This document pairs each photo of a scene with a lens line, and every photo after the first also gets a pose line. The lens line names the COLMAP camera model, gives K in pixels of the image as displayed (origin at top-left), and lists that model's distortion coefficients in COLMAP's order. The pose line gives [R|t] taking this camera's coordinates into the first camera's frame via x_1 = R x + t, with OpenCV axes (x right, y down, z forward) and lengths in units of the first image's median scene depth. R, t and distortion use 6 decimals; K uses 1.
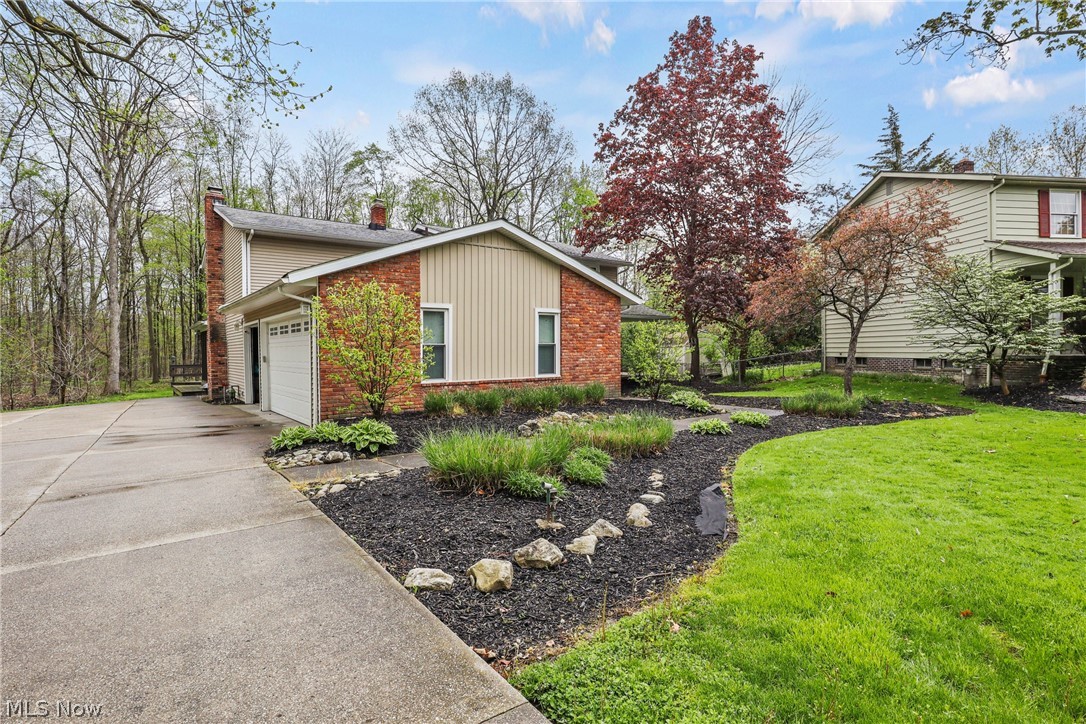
lens RADIAL K [[555.2, 0, 539.4], [0, 555.2, 366.0], [0, 0, 1]] dist [-0.036565, -0.000028]
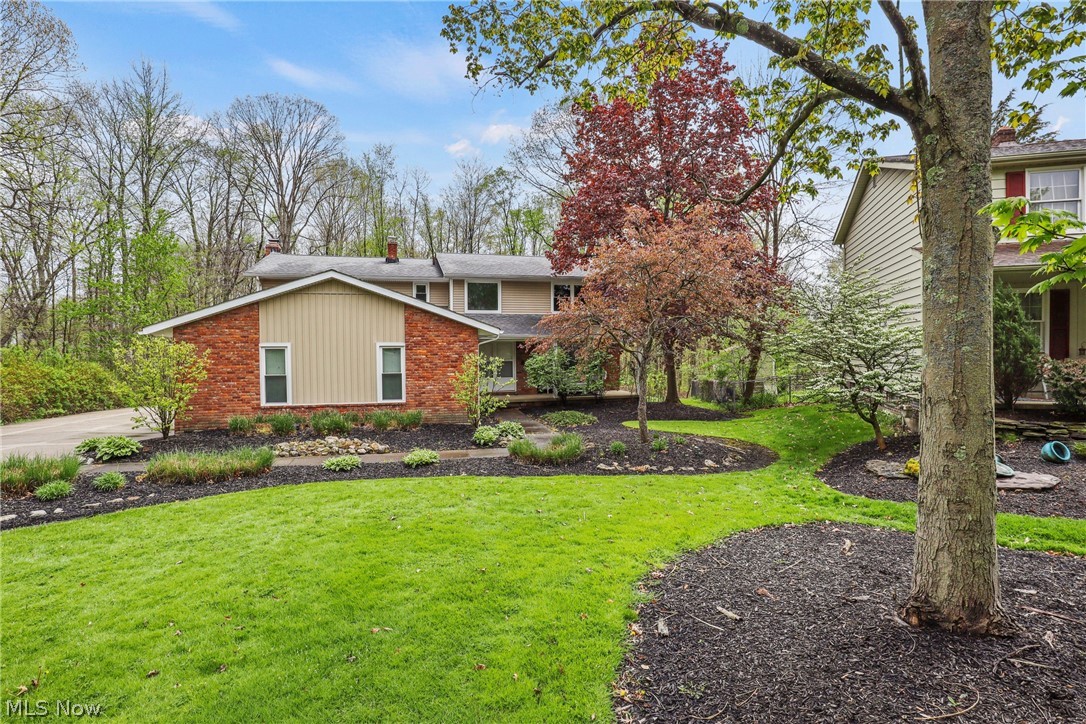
lens RADIAL K [[555.2, 0, 539.4], [0, 555.2, 366.0], [0, 0, 1]] dist [-0.036565, -0.000028]
pose [[0.919209, 0.014297, -0.393510, 0.816266], [-0.013717, 0.999897, 0.004287, -0.070604], [0.393531, 0.001457, 0.919310, 0.081062]]
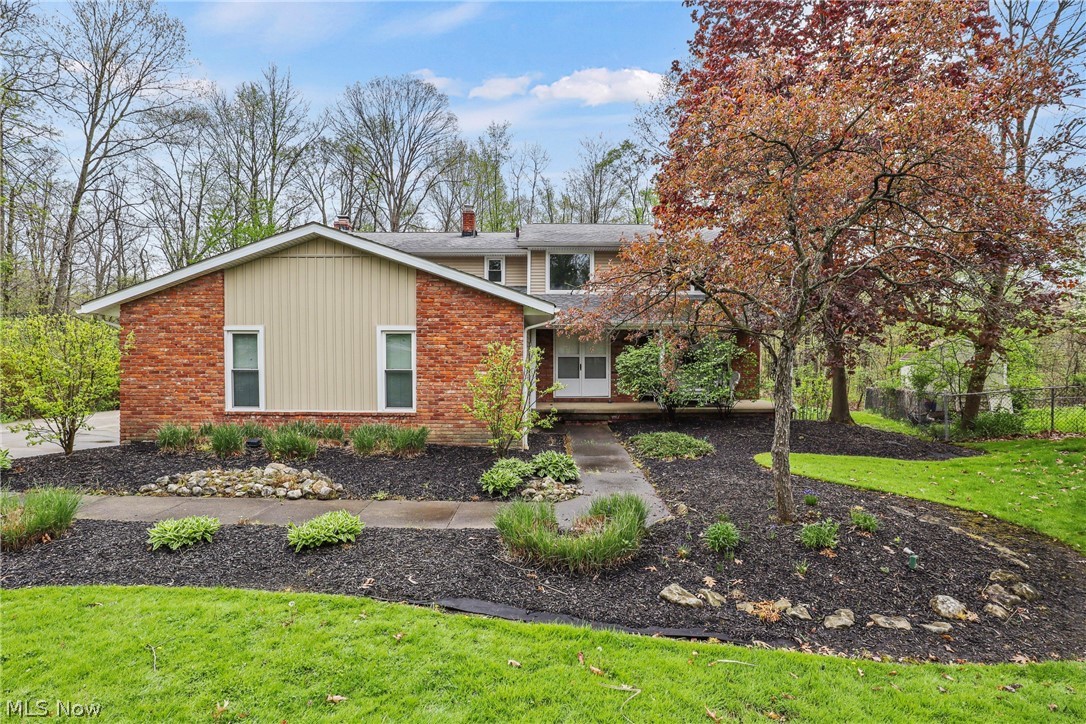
lens RADIAL K [[560.2, 0, 538.1], [0, 560.2, 357.3], [0, 0, 1]] dist [-0.032396, 0.000819]
pose [[0.789182, 0.020170, -0.613828, 0.726744], [-0.028353, 0.999591, -0.003607, -0.066992], [0.613505, 0.020251, 0.789431, 0.544039]]
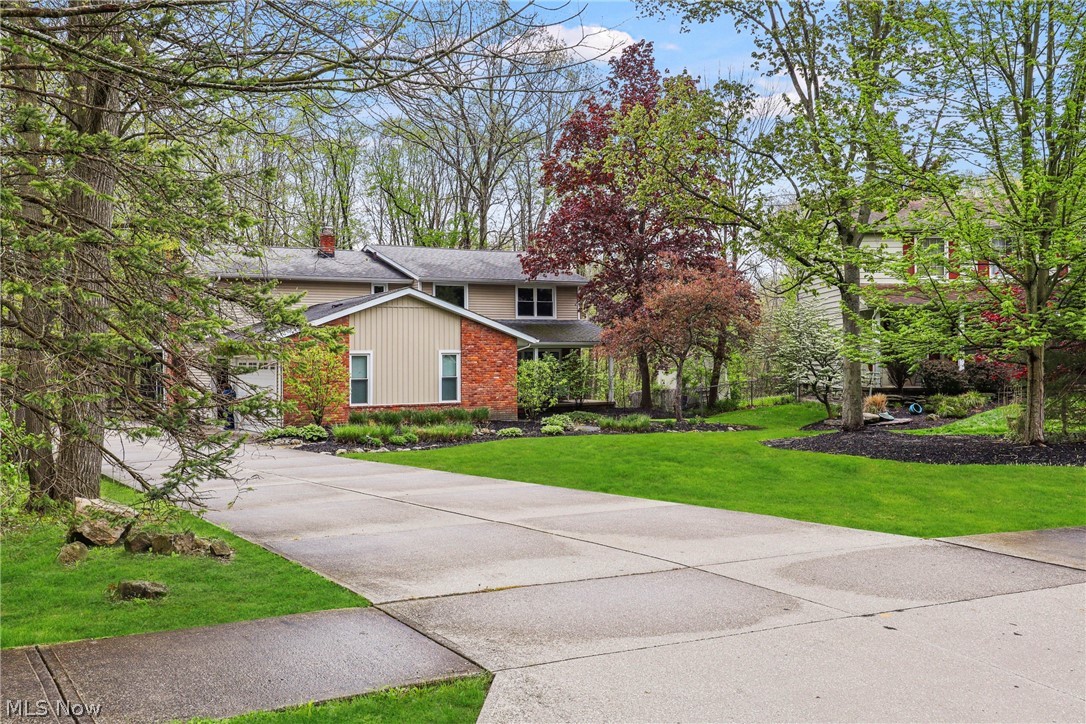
lens RADIAL K [[1061.7, 0, 543.0], [0, 1061.7, 362.0], [0, 0, 1]] dist [-0.004186, -0.555808]
pose [[0.995223, -0.000332, -0.097630, 0.521280], [-0.002088, 0.999693, -0.024689, -0.015815], [0.097609, 0.024775, 0.994916, -1.592384]]
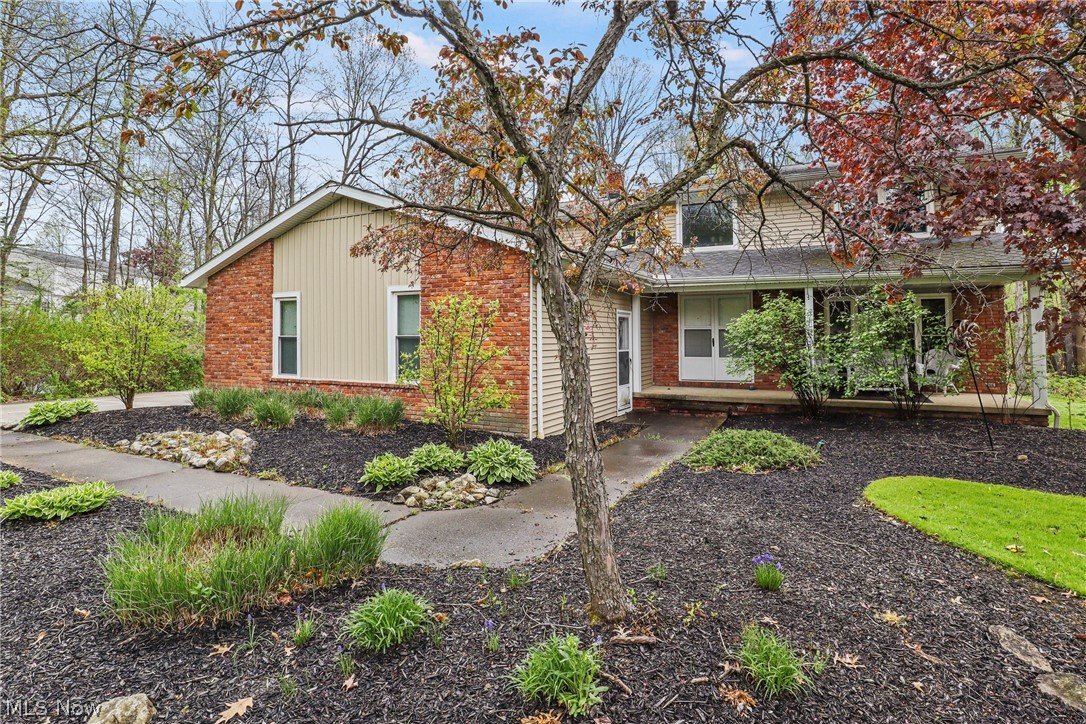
lens RADIAL K [[568.5, 0, 539.9], [0, 568.5, 315.1], [0, 0, 1]] dist [-0.022746, -0.000138]
pose [[0.422750, -0.028736, -0.905791, 0.803556], [-0.031383, 0.998433, -0.046322, -0.042088], [0.905703, 0.048009, 0.421186, 0.937068]]
